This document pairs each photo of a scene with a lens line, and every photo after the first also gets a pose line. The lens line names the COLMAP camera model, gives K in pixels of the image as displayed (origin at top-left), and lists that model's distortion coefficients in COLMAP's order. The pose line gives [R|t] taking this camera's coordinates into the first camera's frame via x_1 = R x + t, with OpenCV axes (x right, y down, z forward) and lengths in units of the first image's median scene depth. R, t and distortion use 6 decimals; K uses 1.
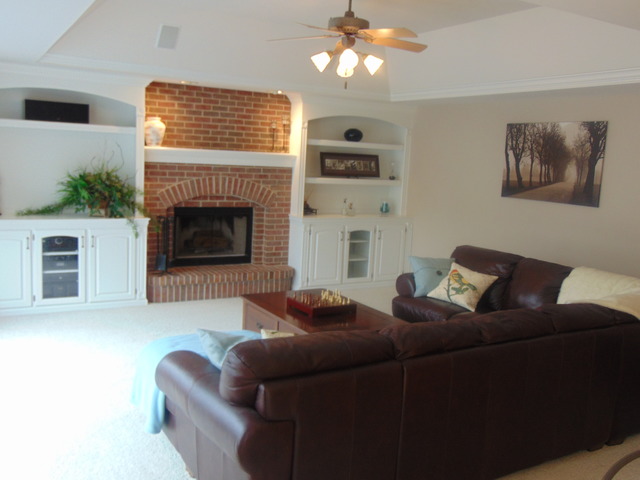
lens RADIAL K [[613.6, 0, 320.0], [0, 613.6, 240.0], [0, 0, 1]] dist [-0.010747, 0.012728]
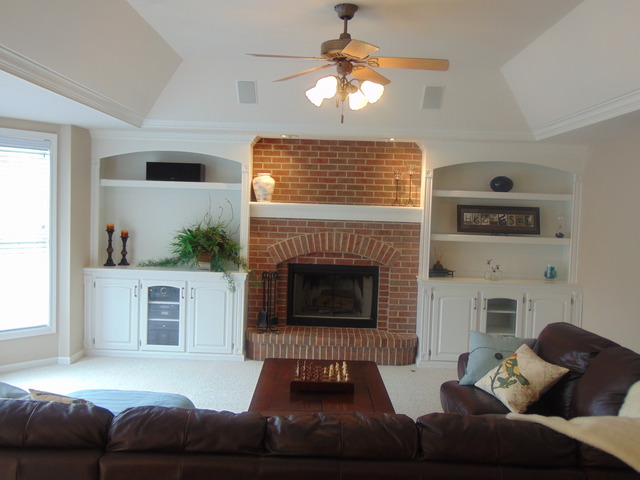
lens RADIAL K [[613.6, 0, 320.0], [0, 613.6, 240.0], [0, 0, 1]] dist [-0.010747, 0.012728]
pose [[0.859401, 0.004048, -0.511286, 0.305126], [-0.058974, 0.994080, -0.091256, -0.004561], [0.507890, 0.108578, 0.854552, 0.188214]]
